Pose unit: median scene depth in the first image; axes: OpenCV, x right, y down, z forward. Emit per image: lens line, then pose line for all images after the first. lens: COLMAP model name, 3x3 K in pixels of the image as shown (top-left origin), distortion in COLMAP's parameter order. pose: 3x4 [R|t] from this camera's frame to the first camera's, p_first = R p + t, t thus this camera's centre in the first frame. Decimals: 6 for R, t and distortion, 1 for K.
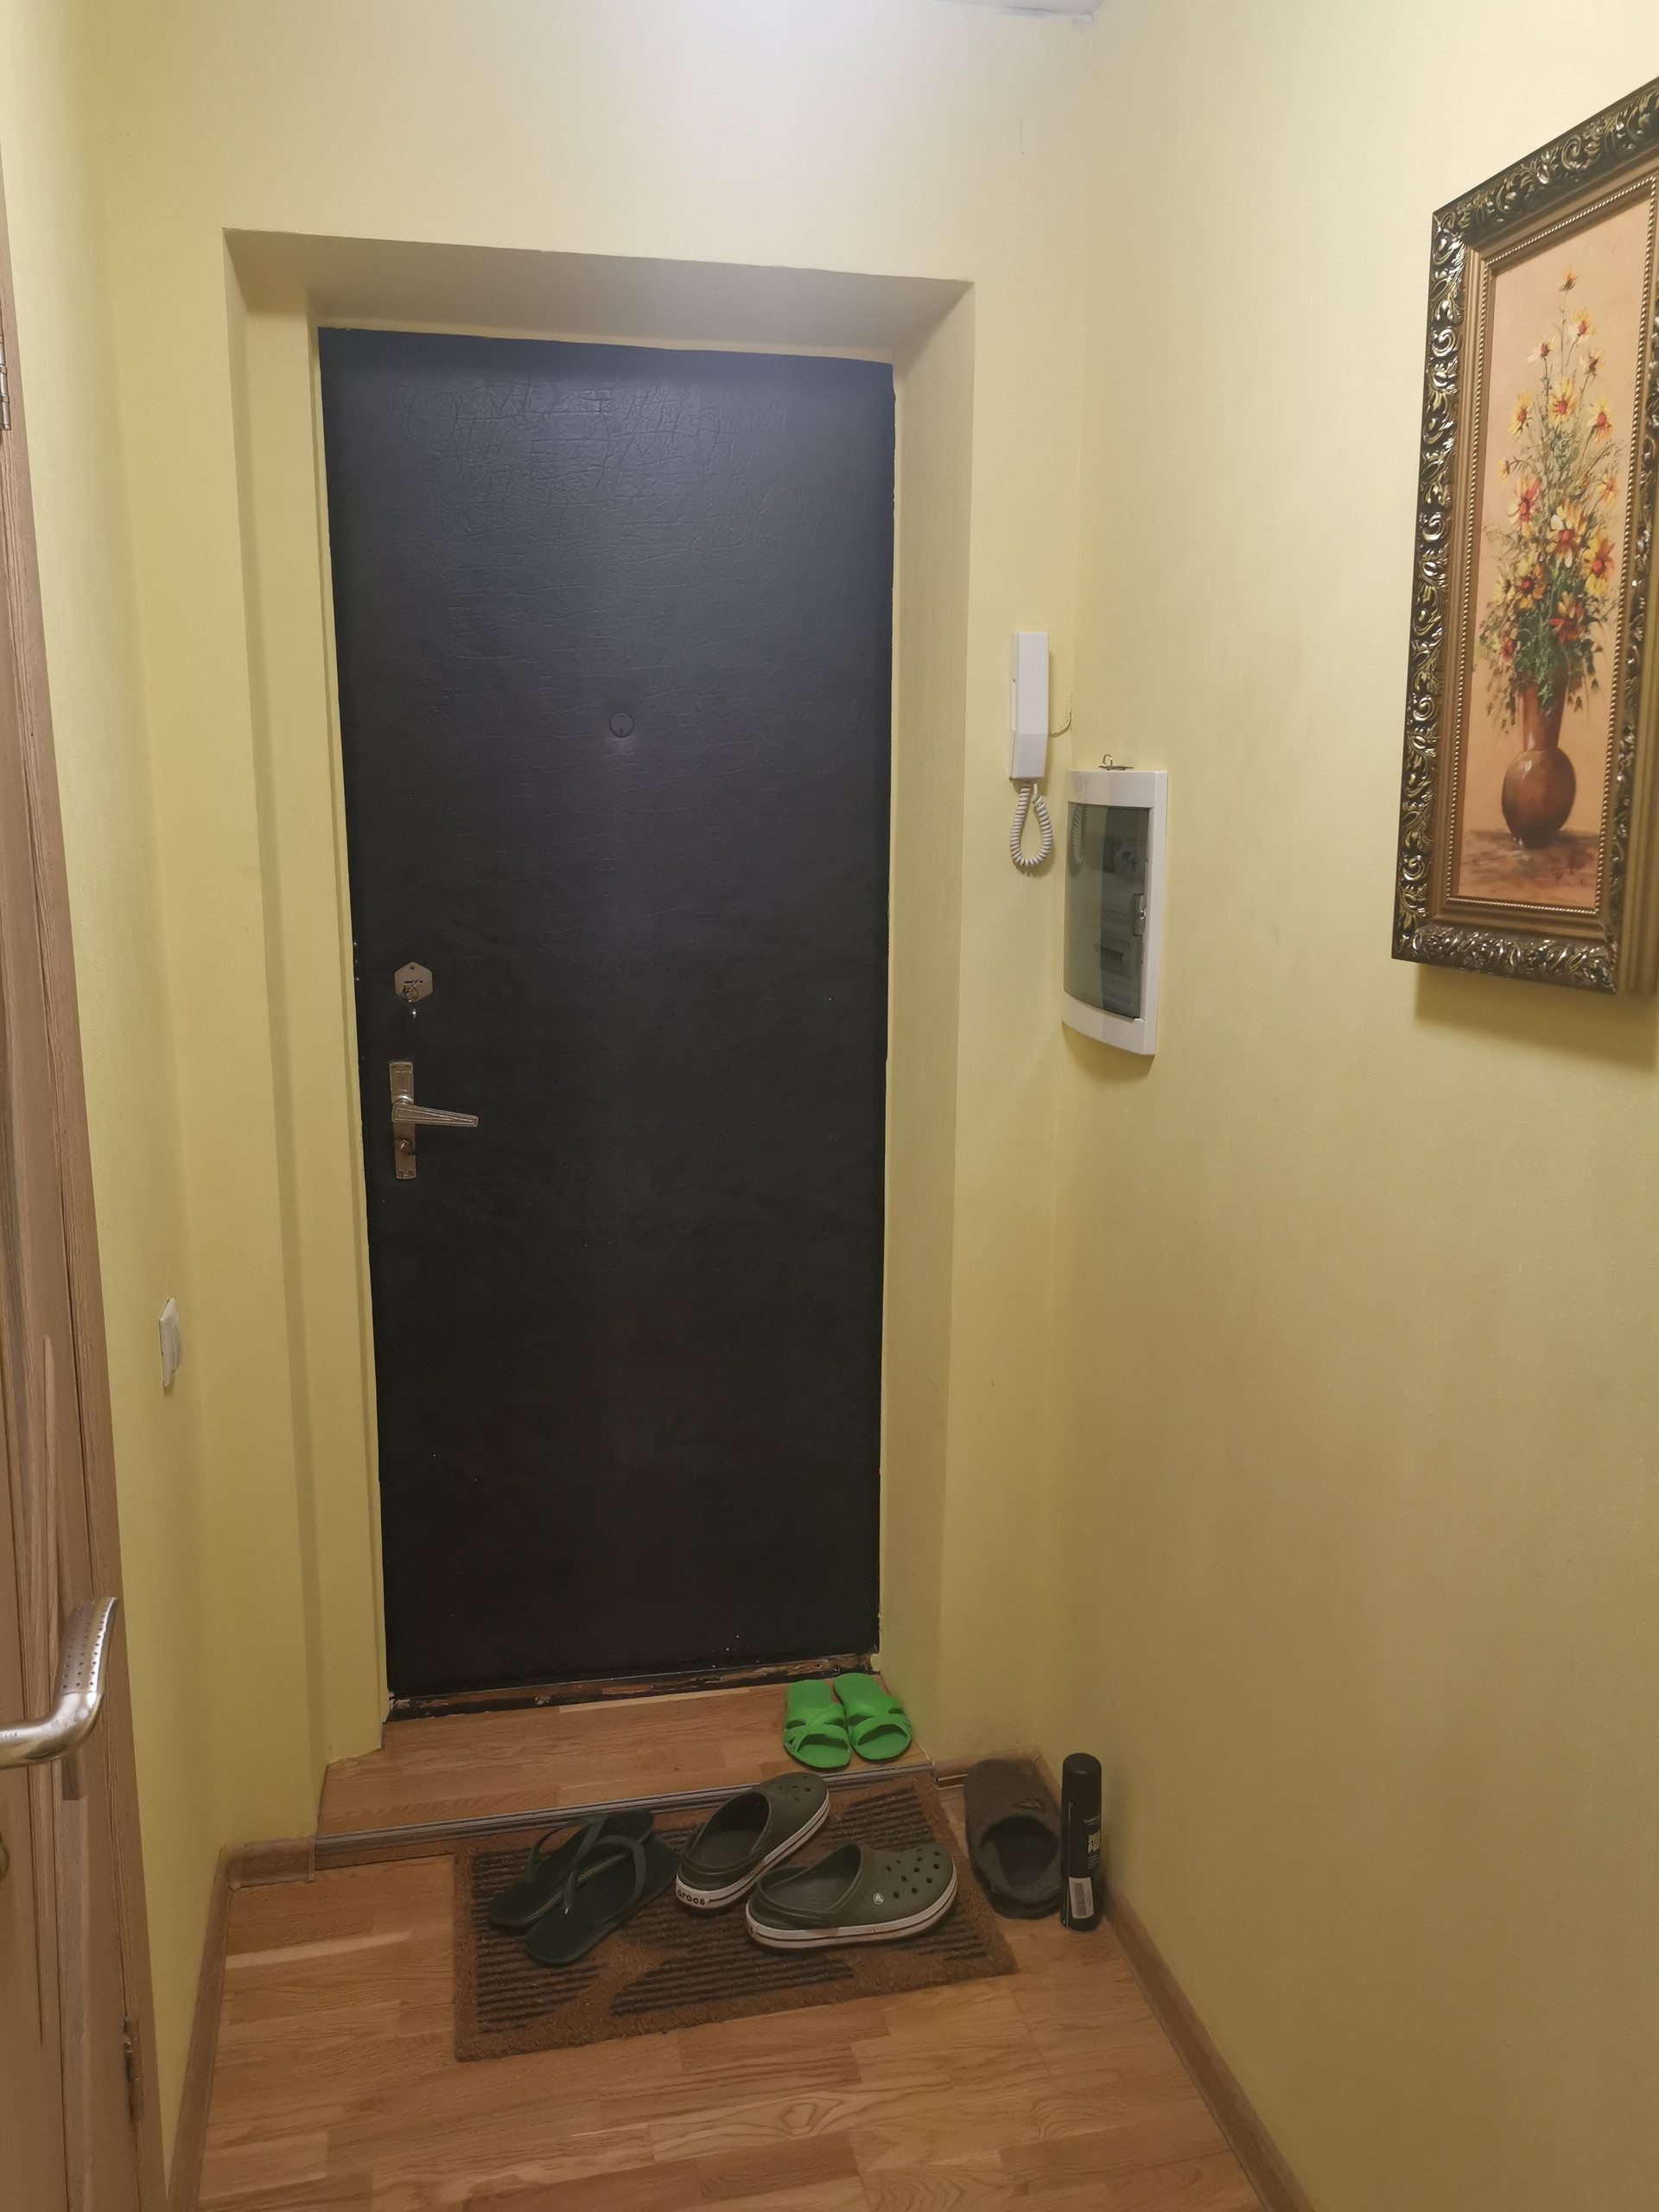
lens RADIAL K [[1700.7, 0, 841.7], [0, 1700.7, 1102.0], [0, 0, 1]] dist [0.050707, -0.038402]
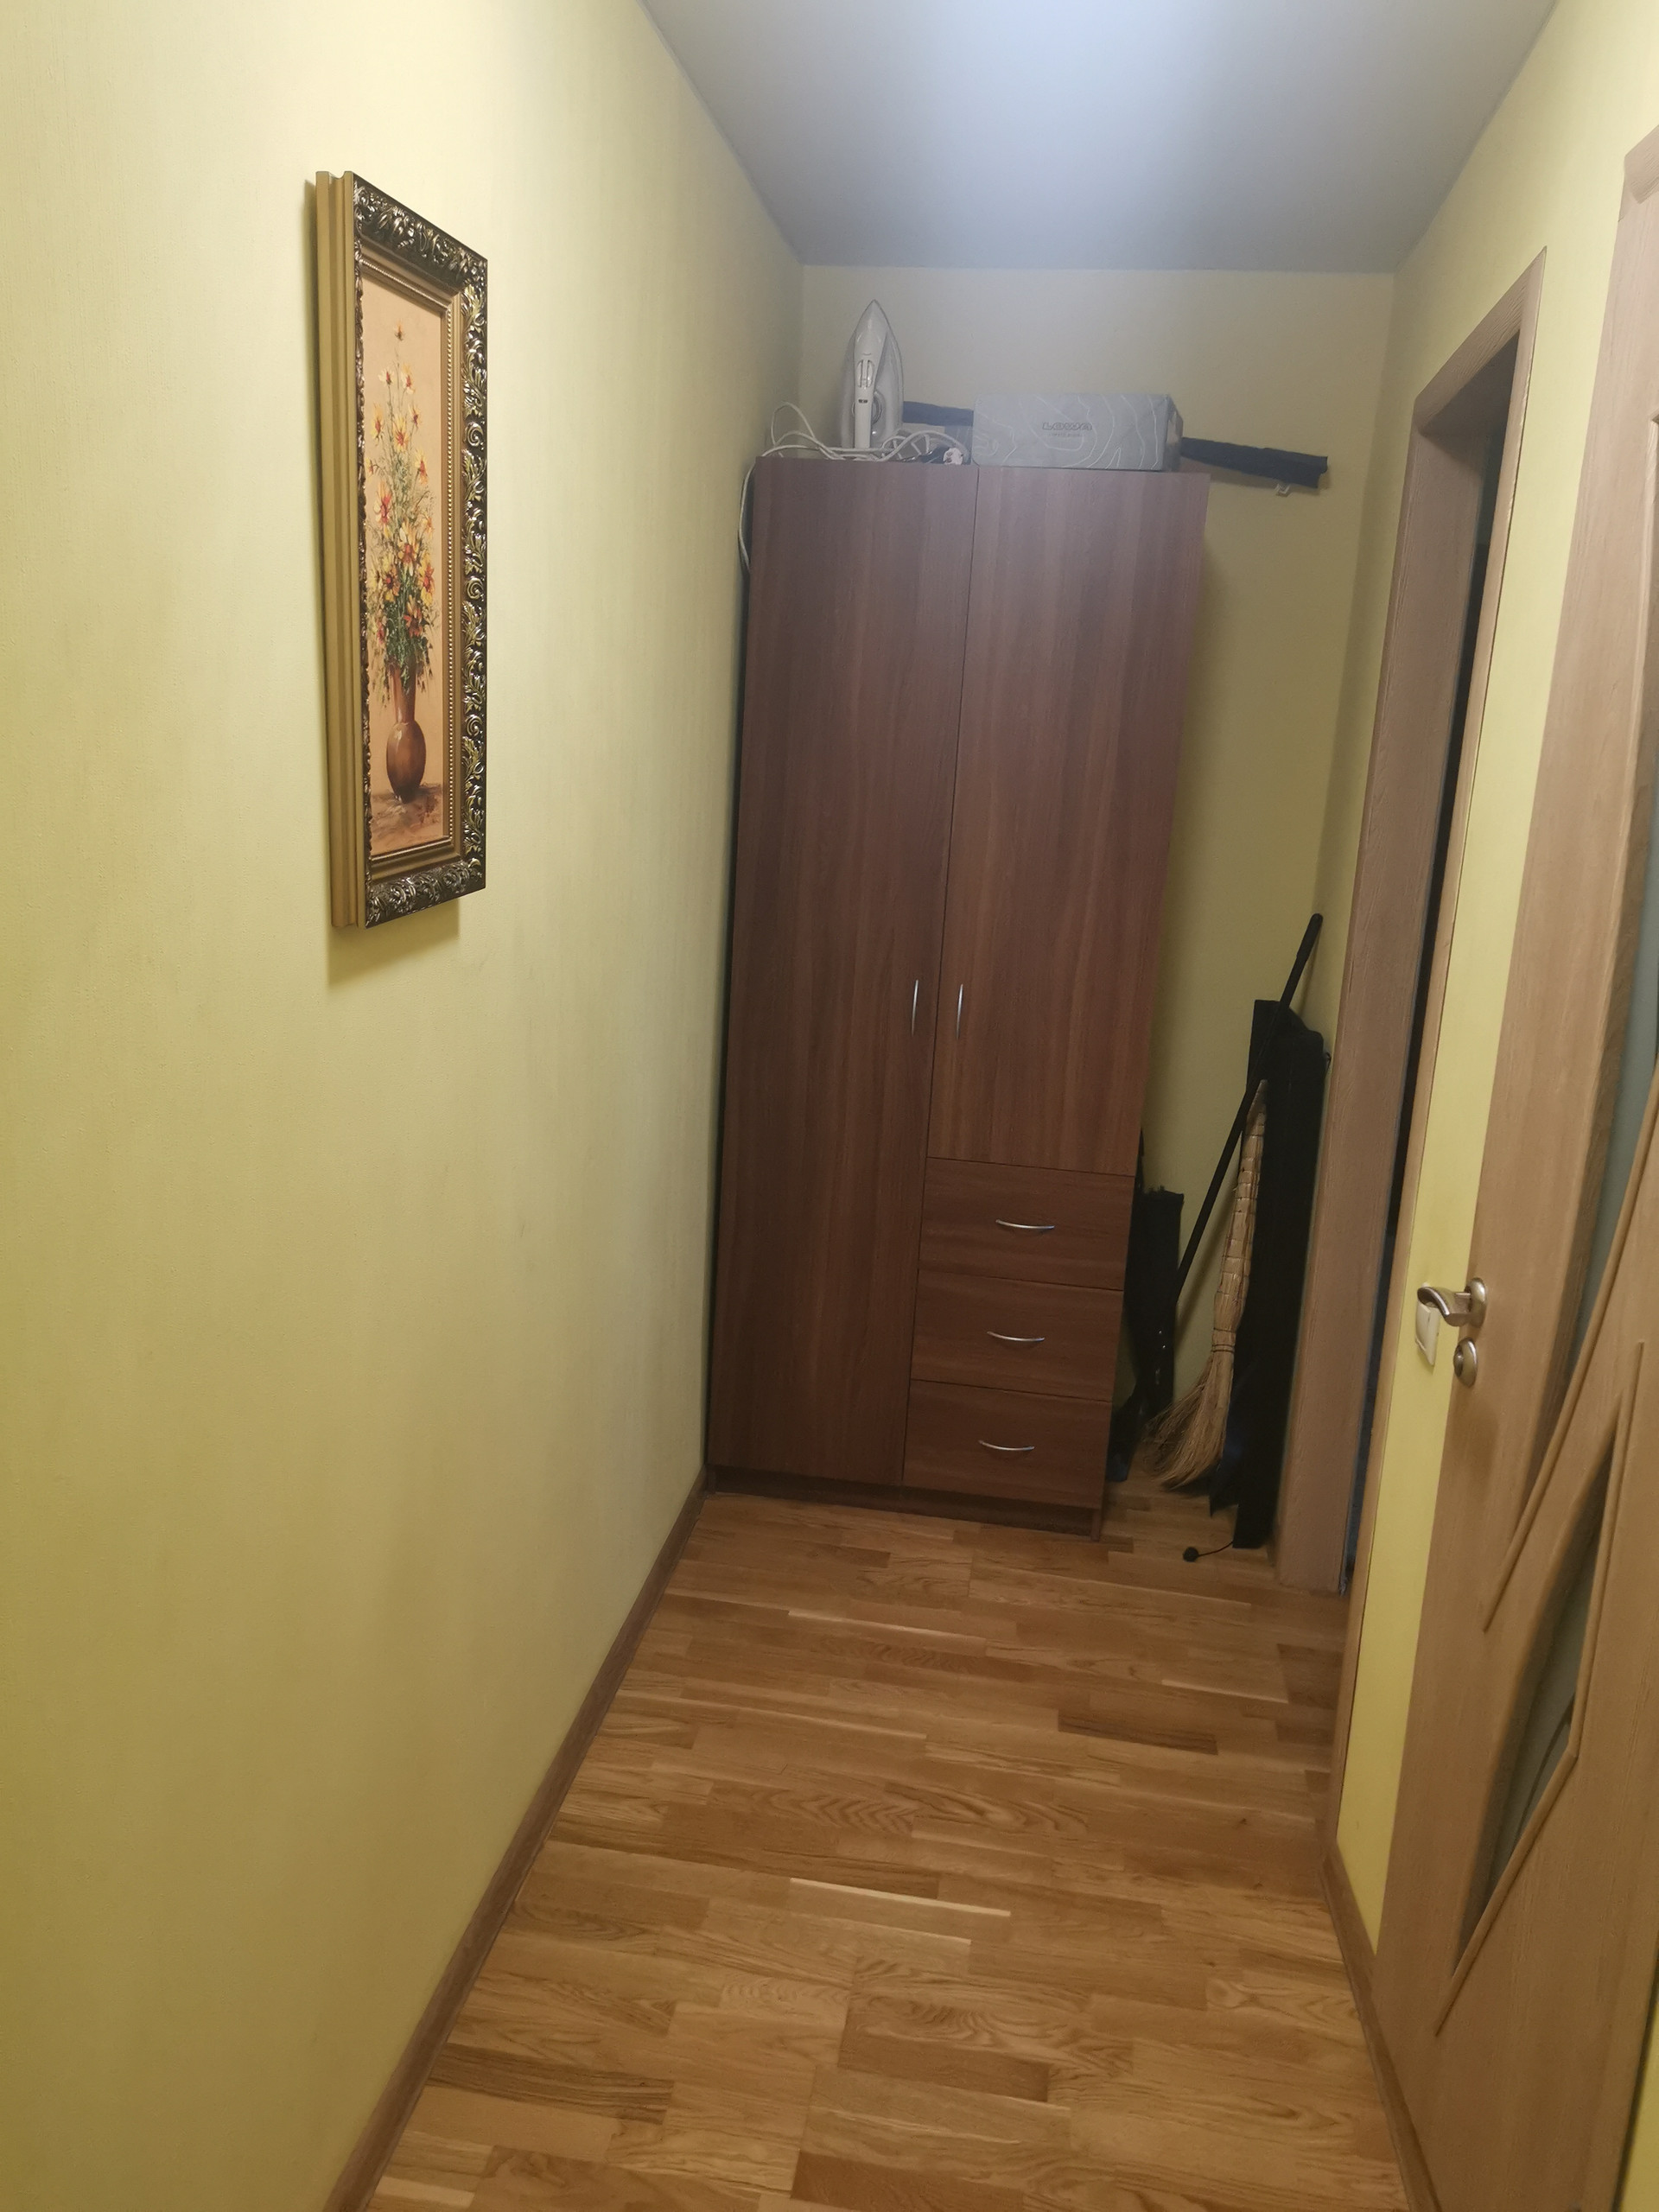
lens RADIAL K [[1700.7, 0, 840.6], [0, 1700.7, 1118.8], [0, 0, 1]] dist [0.050707, -0.038402]
pose [[-0.913439, -0.166762, 0.371240, -0.391120], [0.002227, 0.910131, 0.414314, -0.463790], [-0.406969, 0.379278, -0.830978, 2.045159]]
